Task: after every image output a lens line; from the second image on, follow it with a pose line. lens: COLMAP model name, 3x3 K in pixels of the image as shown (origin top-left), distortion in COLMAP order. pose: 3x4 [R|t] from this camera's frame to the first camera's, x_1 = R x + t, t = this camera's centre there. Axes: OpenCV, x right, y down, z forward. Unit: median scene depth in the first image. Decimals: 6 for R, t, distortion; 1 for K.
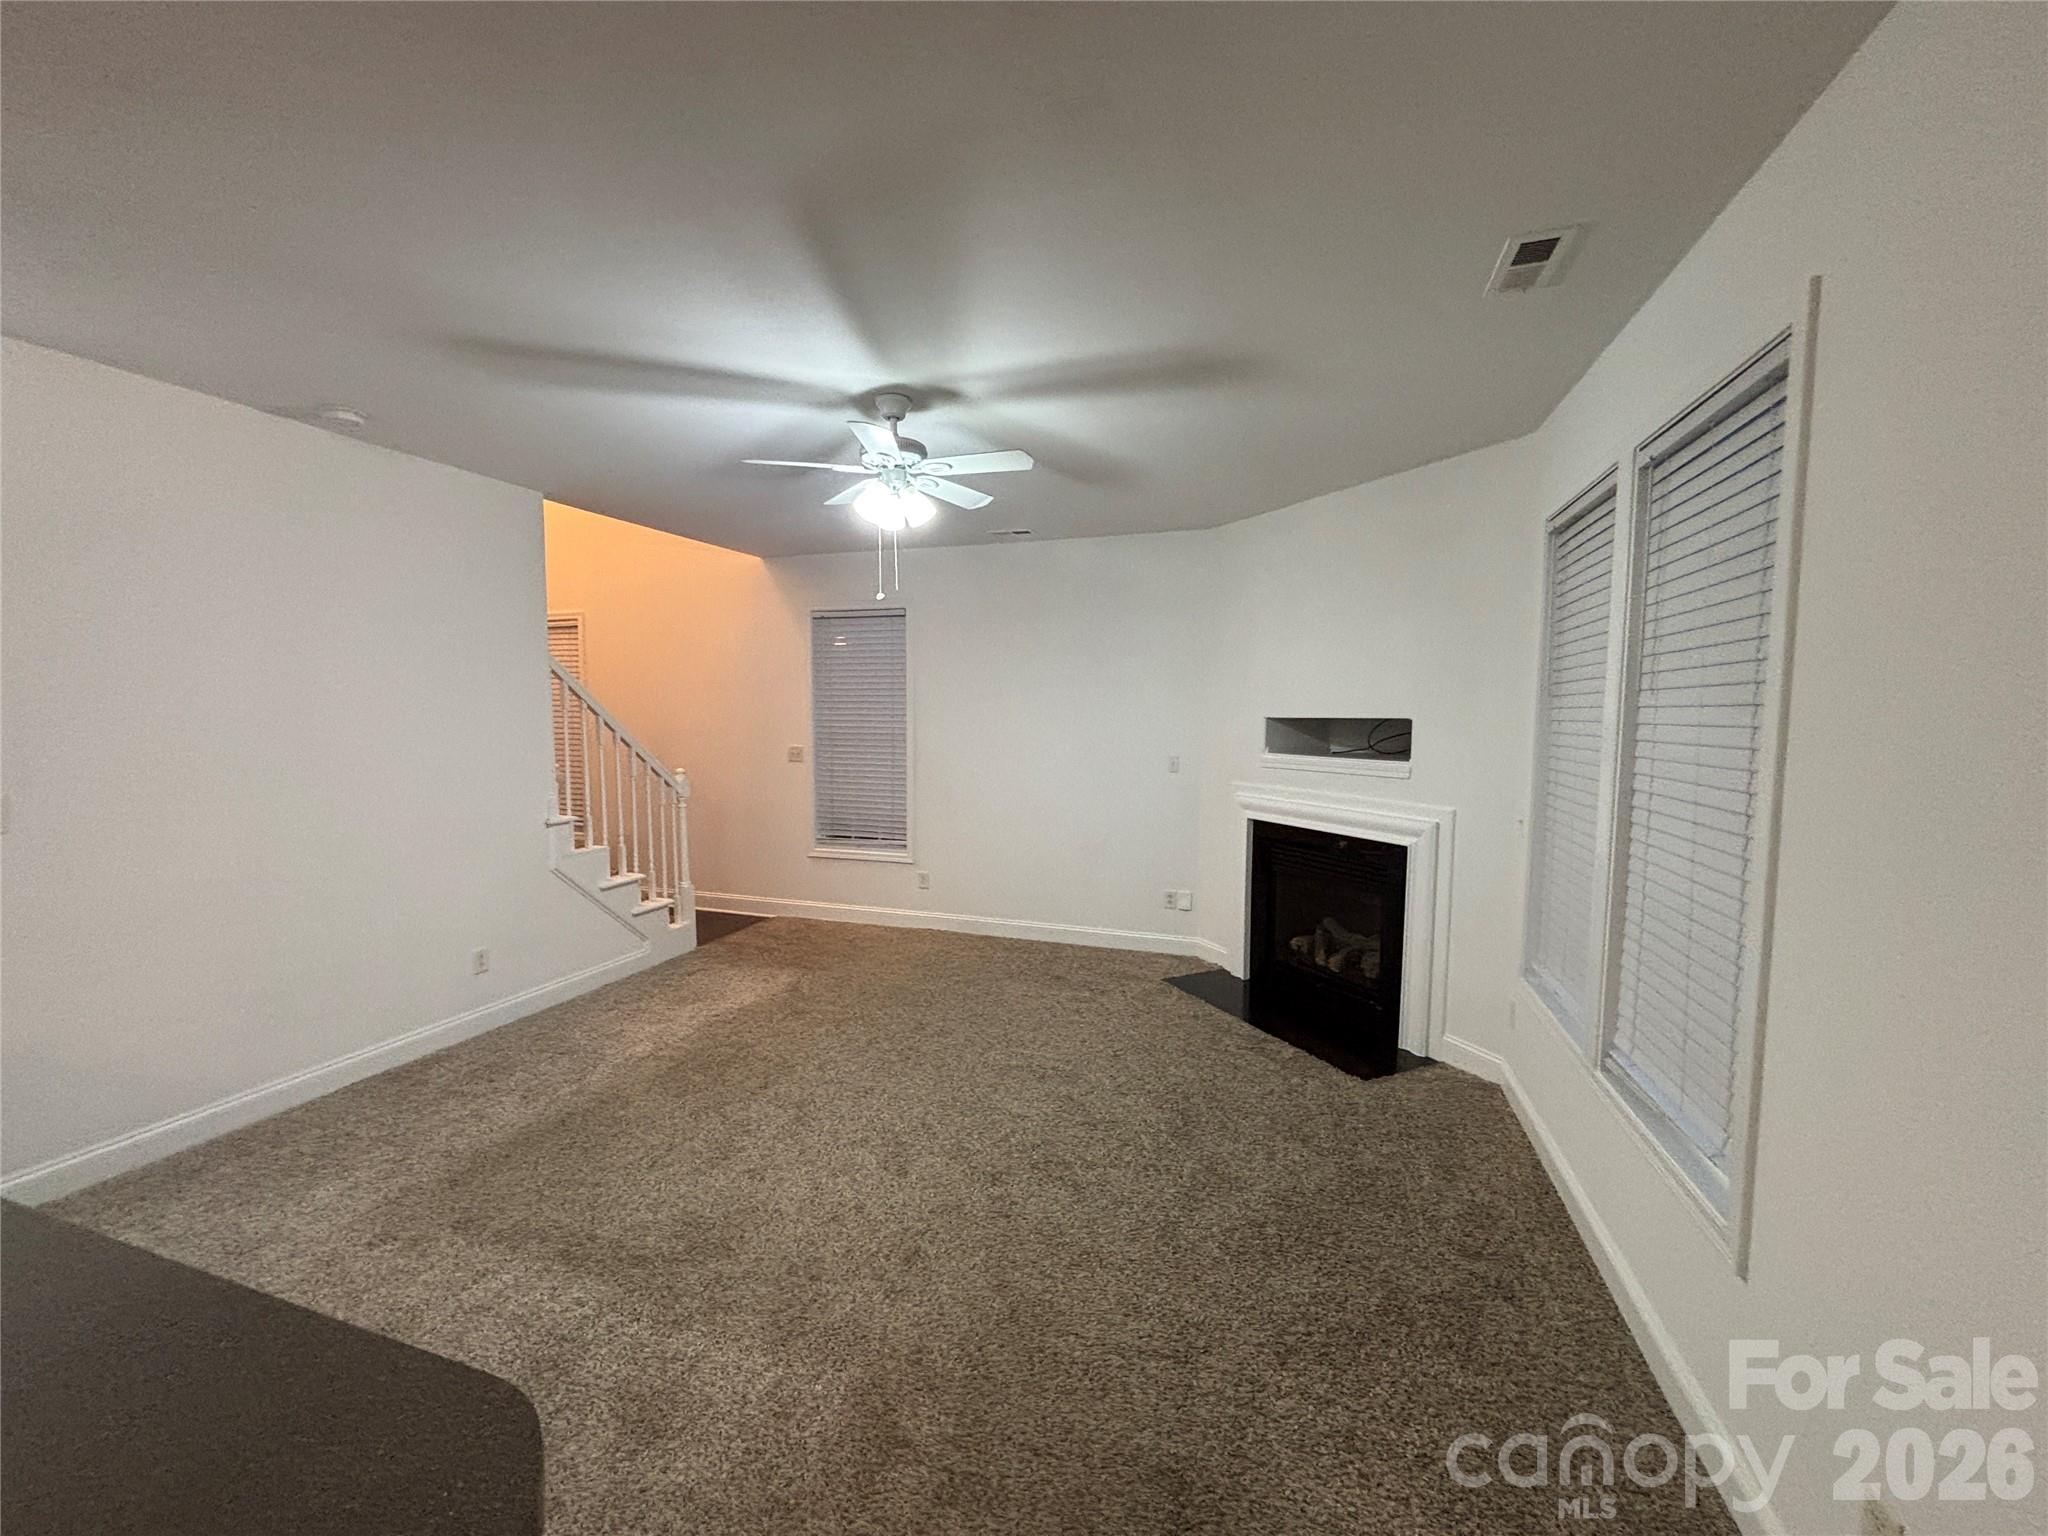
lens RADIAL K [[828.3, 0, 1020.4], [0, 828.3, 772.8], [0, 0, 1]] dist [-0.002352, 0.001124]
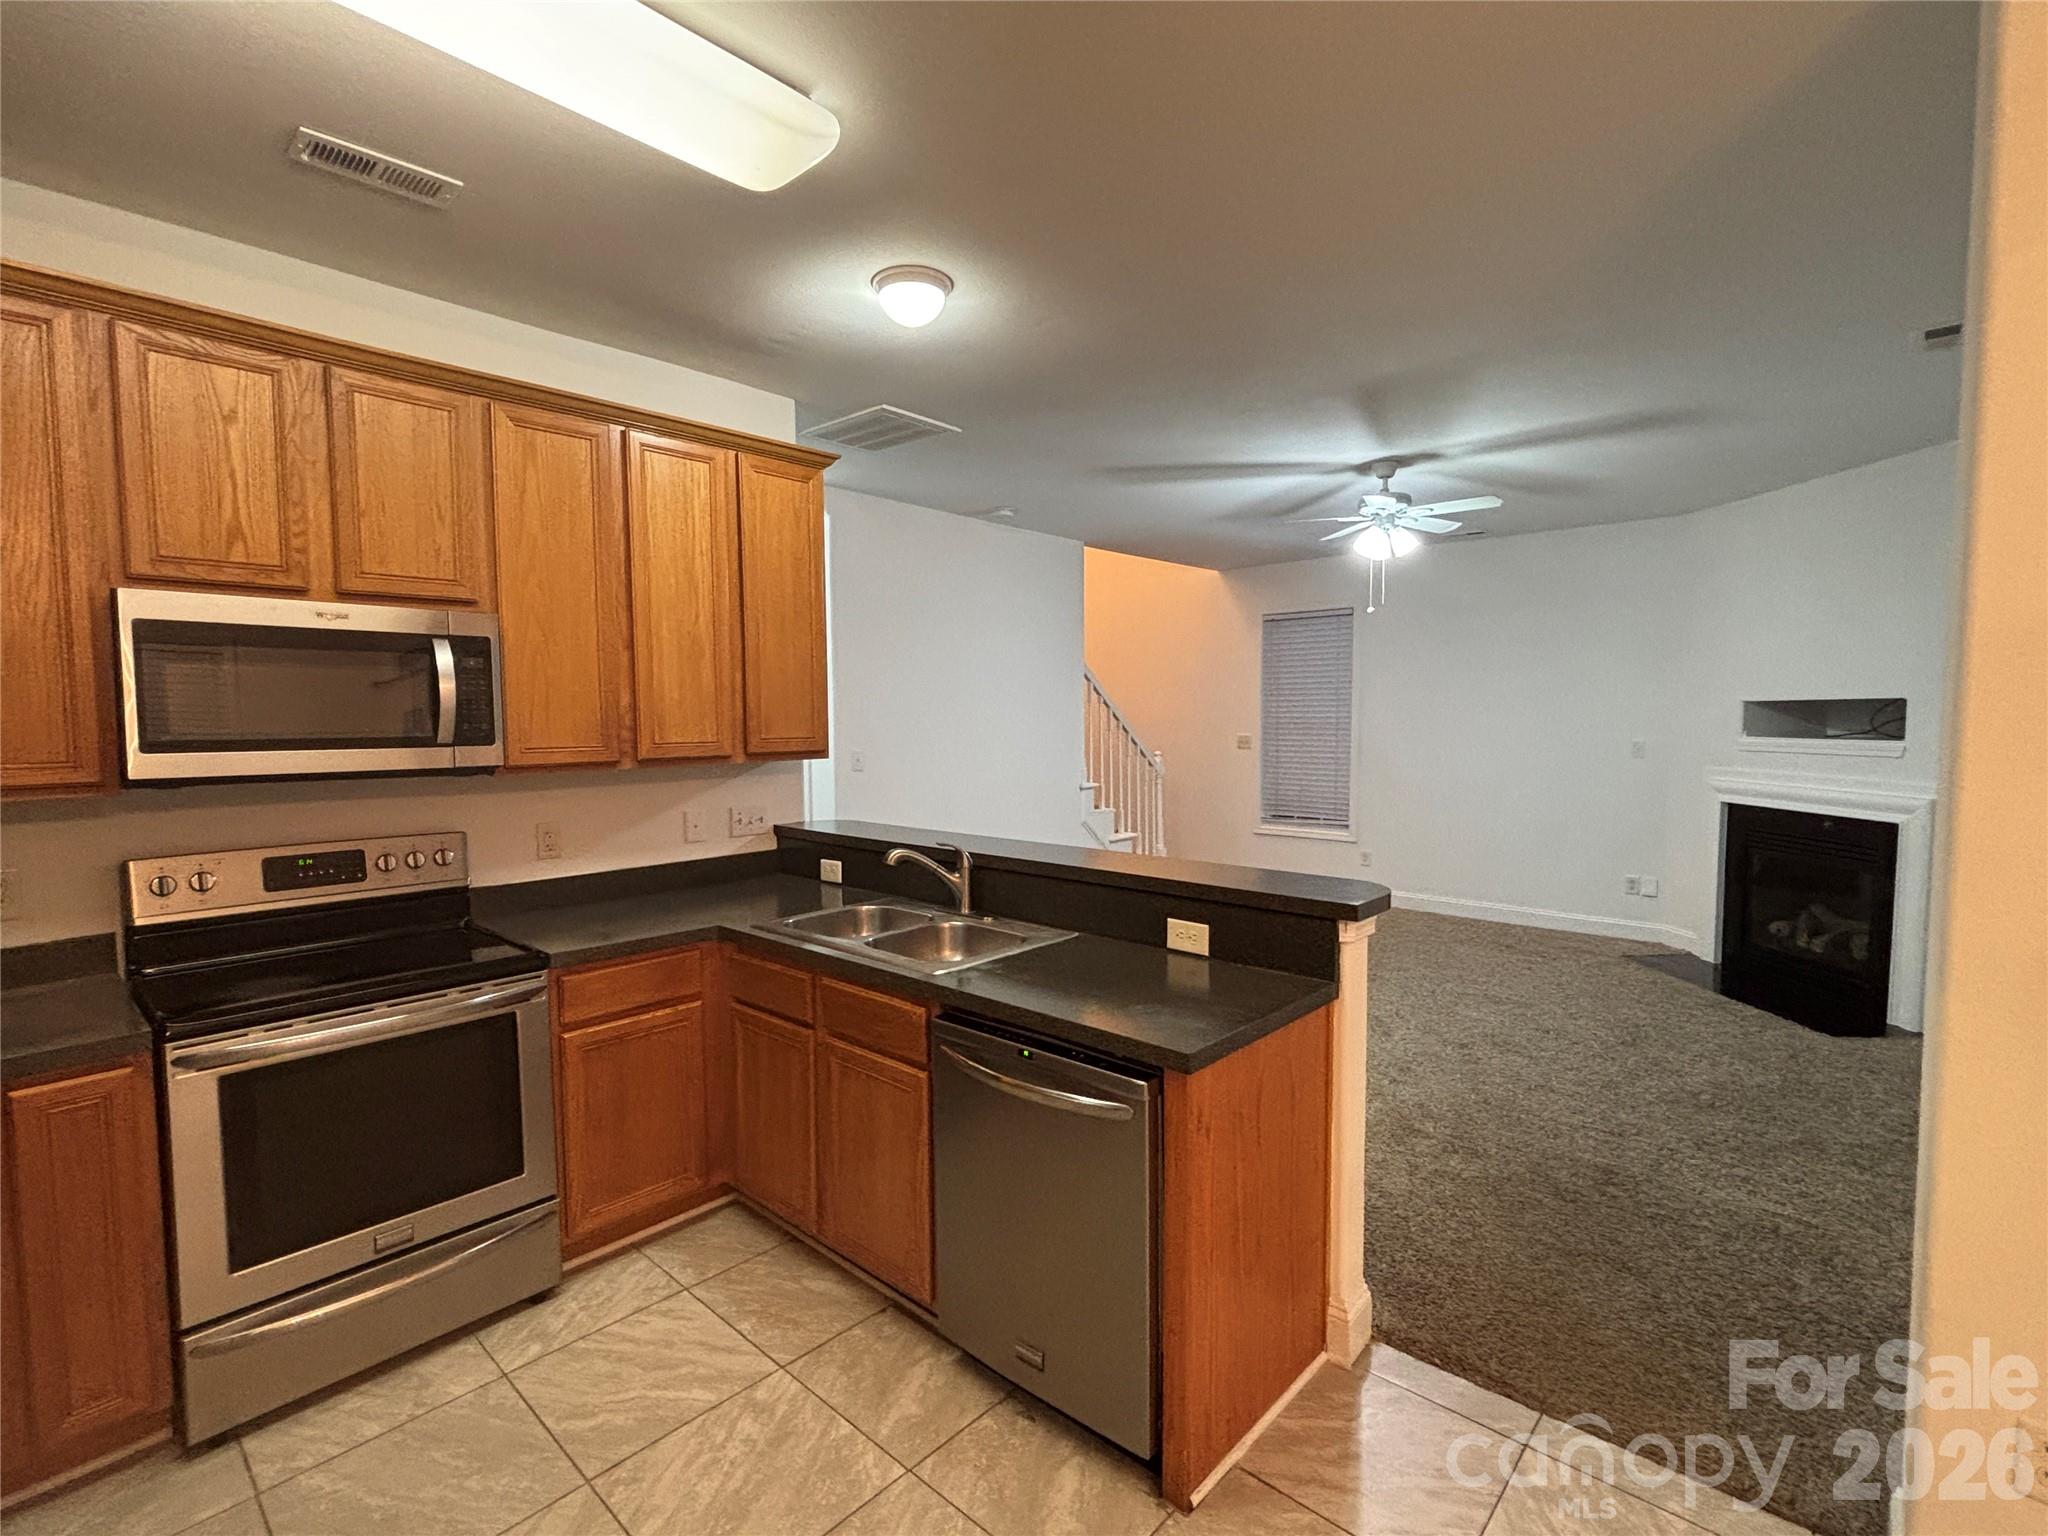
lens RADIAL K [[950.0, 0, 1018.2], [0, 950.0, 772.9], [0, 0, 1]] dist [-0.003456, 0.003012]
pose [[0.916016, 0.015872, -0.400827, -0.072525], [-0.020447, 0.999765, -0.007140, 0.072054], [0.400620, 0.014736, 0.916126, -0.630938]]
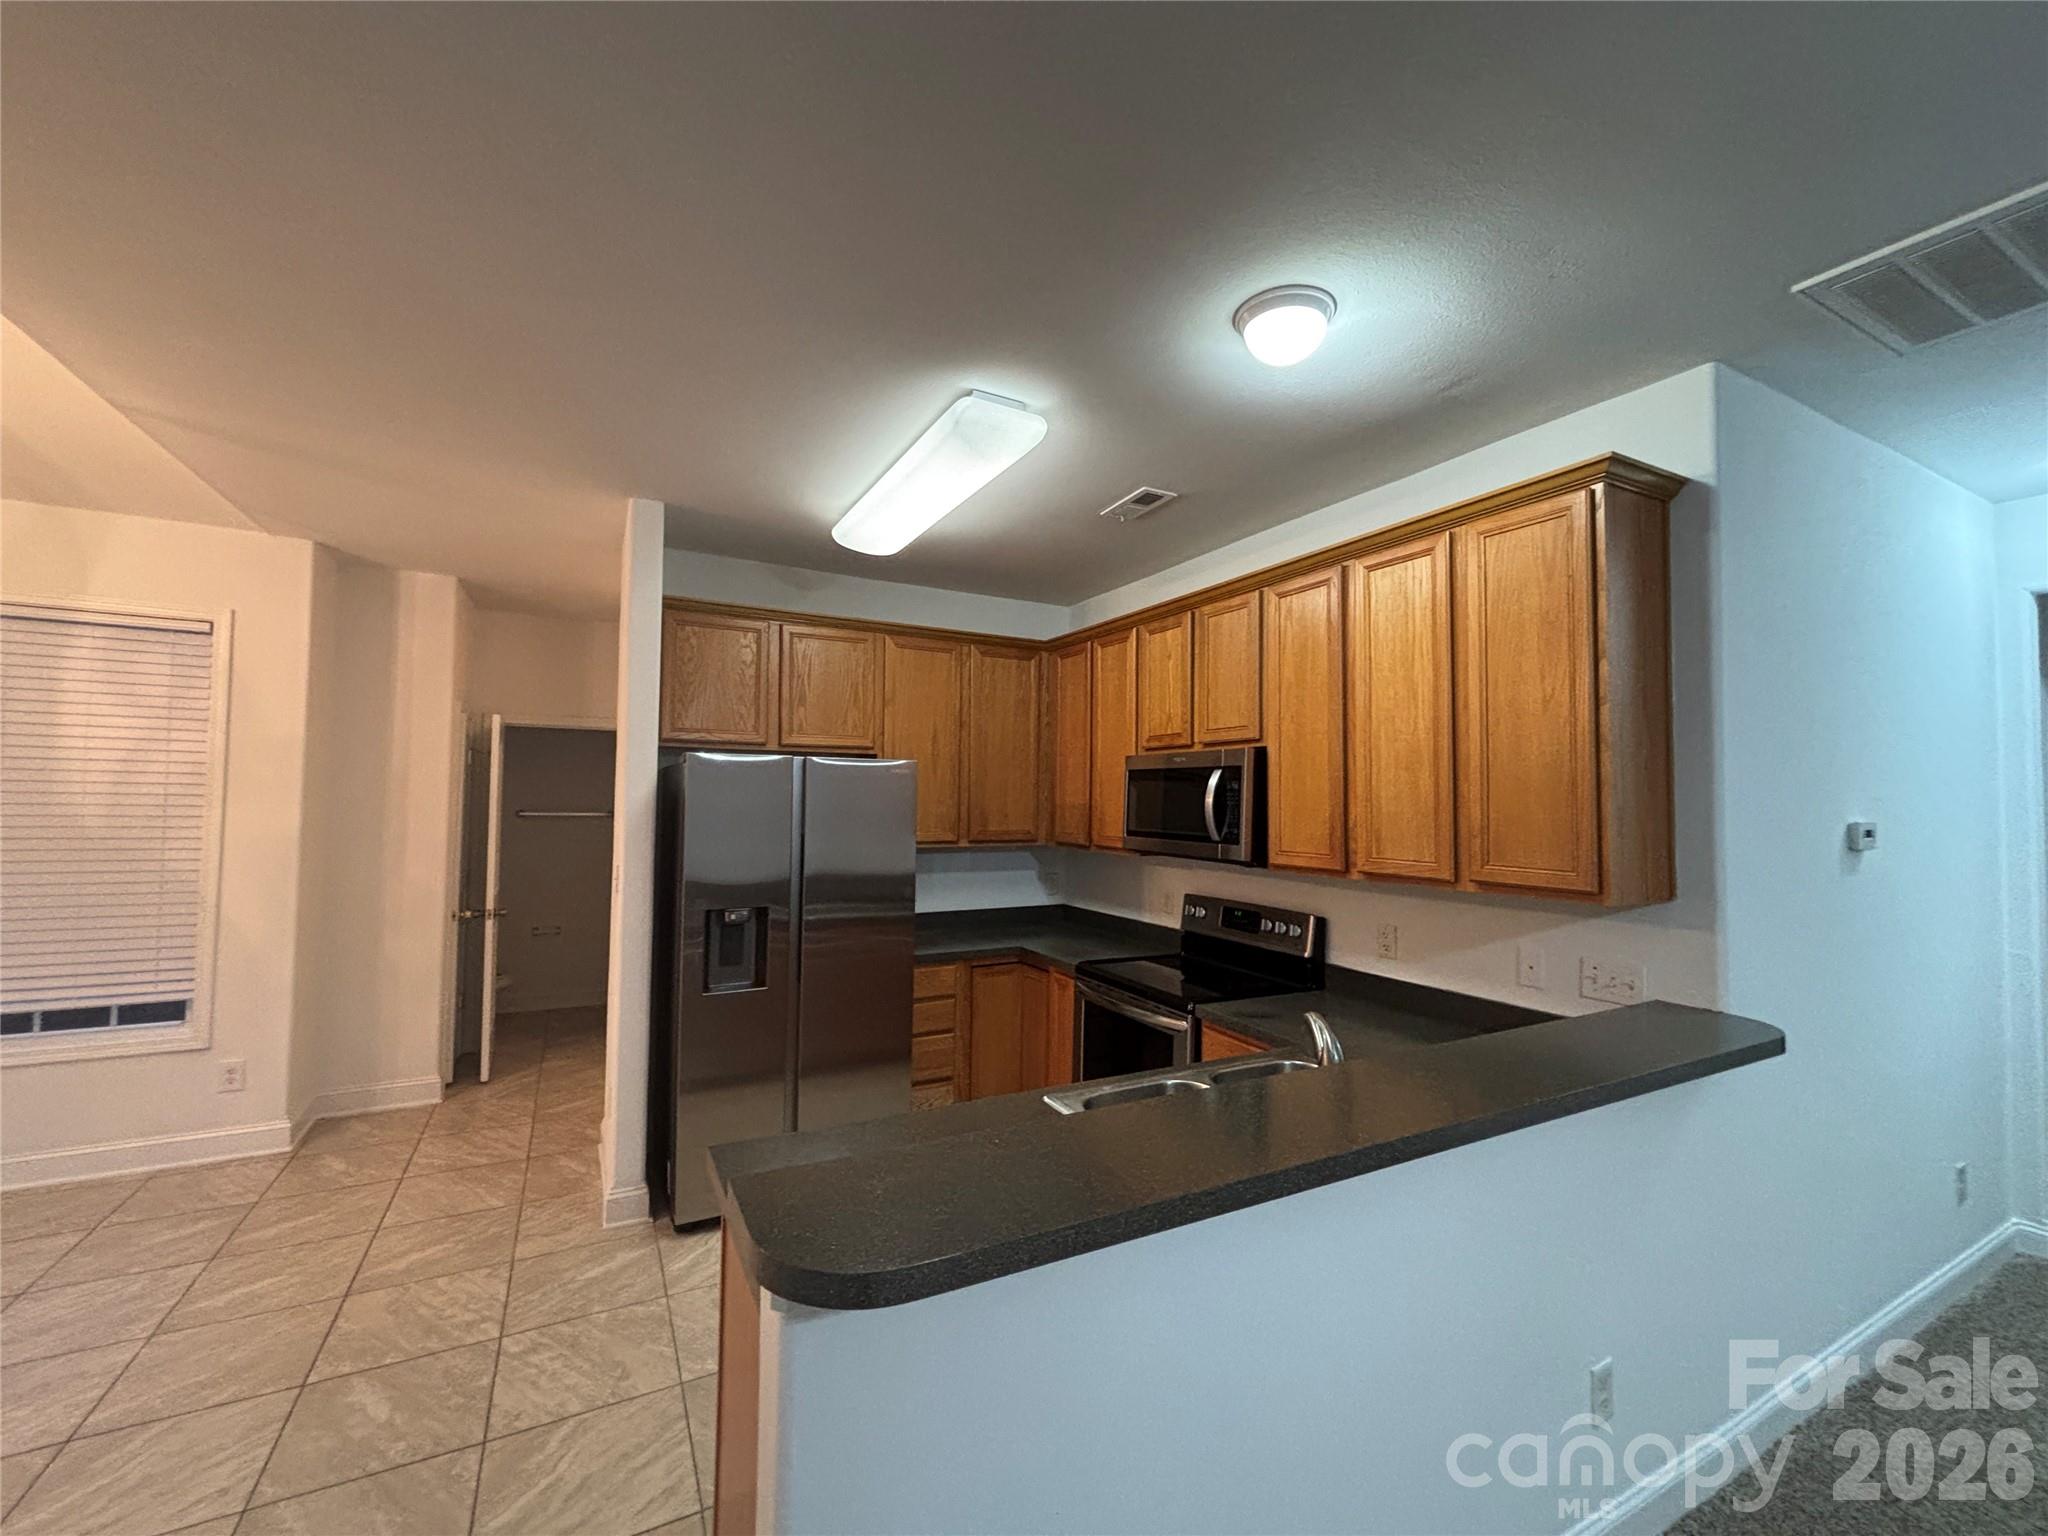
lens RADIAL K [[828.3, 0, 1018.6], [0, 828.3, 769.3], [0, 0, 1]] dist [-0.002352, 0.001124]
pose [[-0.684906, -0.044753, -0.727256, 0.060410], [-0.073914, 0.997231, 0.008243, -0.025495], [0.724873, 0.059401, -0.686317, 0.409079]]
